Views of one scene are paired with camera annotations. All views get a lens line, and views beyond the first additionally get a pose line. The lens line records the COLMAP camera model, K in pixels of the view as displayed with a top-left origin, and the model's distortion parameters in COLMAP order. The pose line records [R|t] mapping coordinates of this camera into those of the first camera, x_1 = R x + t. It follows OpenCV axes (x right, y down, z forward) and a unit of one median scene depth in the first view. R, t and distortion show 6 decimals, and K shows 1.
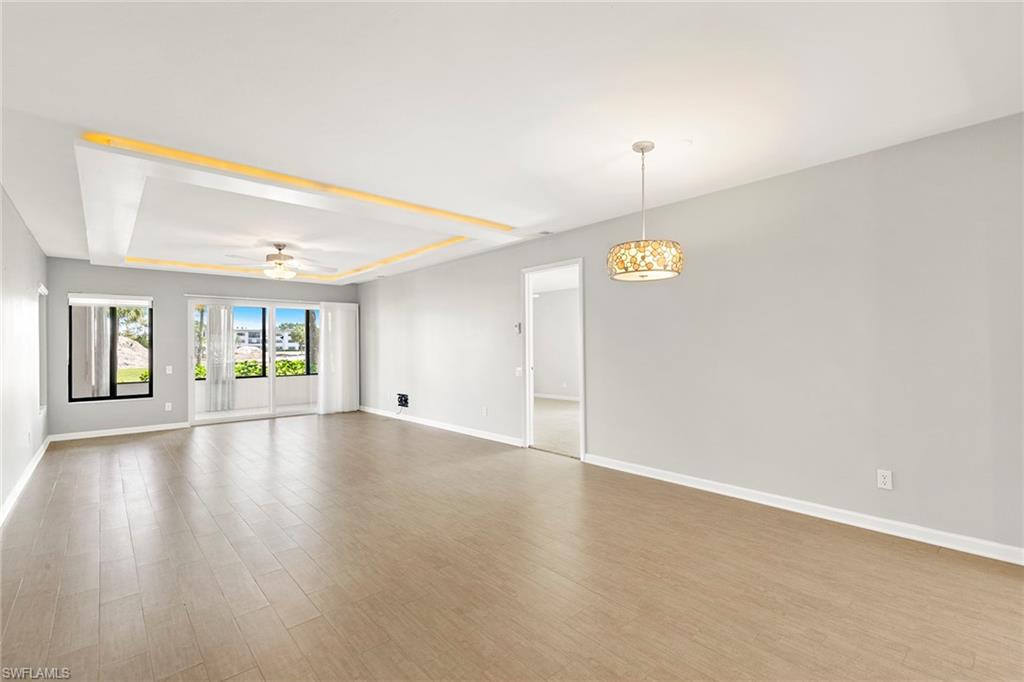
lens RADIAL K [[461.3, 0, 519.7], [0, 461.3, 342.3], [0, 0, 1]] dist [0.008806, -0.000761]
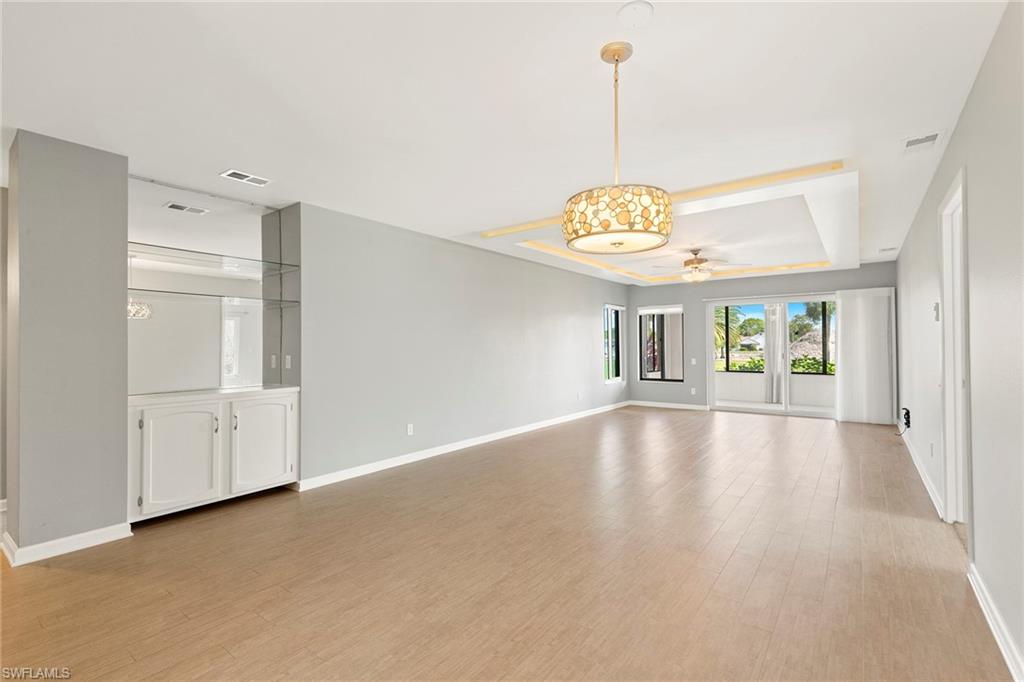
lens RADIAL K [[461.3, 0, 515.6], [0, 461.3, 340.2], [0, 0, 1]] dist [0.008806, -0.000761]
pose [[0.197054, -0.006500, -0.980371, 0.400507], [0.013300, 0.999904, -0.003956, 0.000962], [0.980302, -0.012260, 0.197121, 0.317625]]
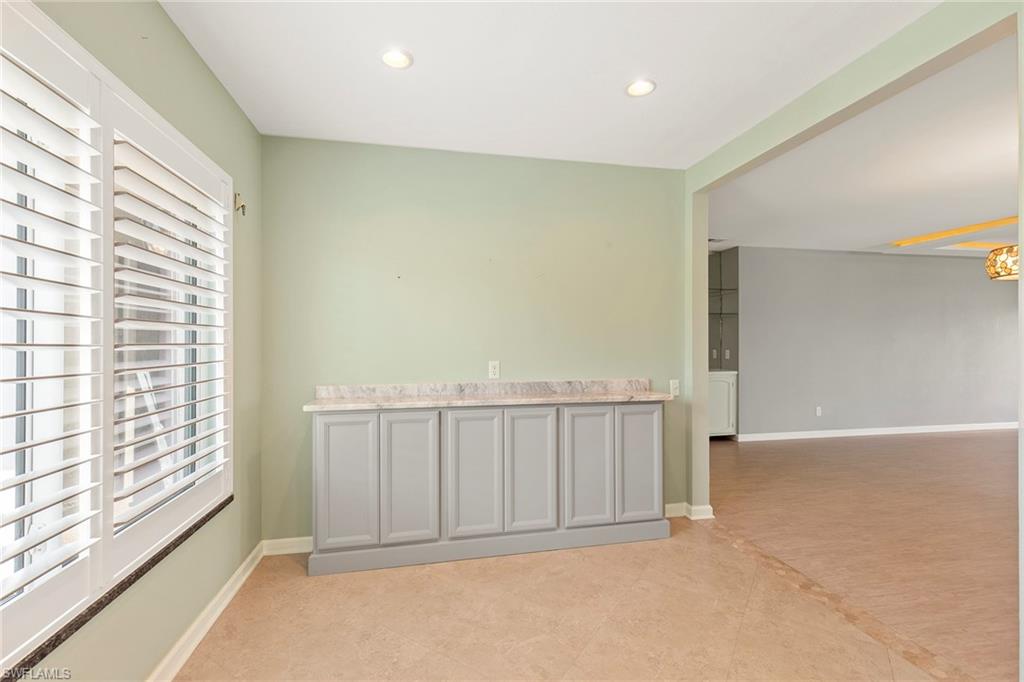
lens RADIAL K [[461.3, 0, 512.2], [0, 461.3, 343.9], [0, 0, 1]] dist [0.008806, -0.000761]
pose [[-0.505428, 0.010149, -0.862809, 0.745038], [0.014921, 0.999884, 0.003021, -0.006423], [0.862740, -0.011347, -0.505521, 0.235207]]
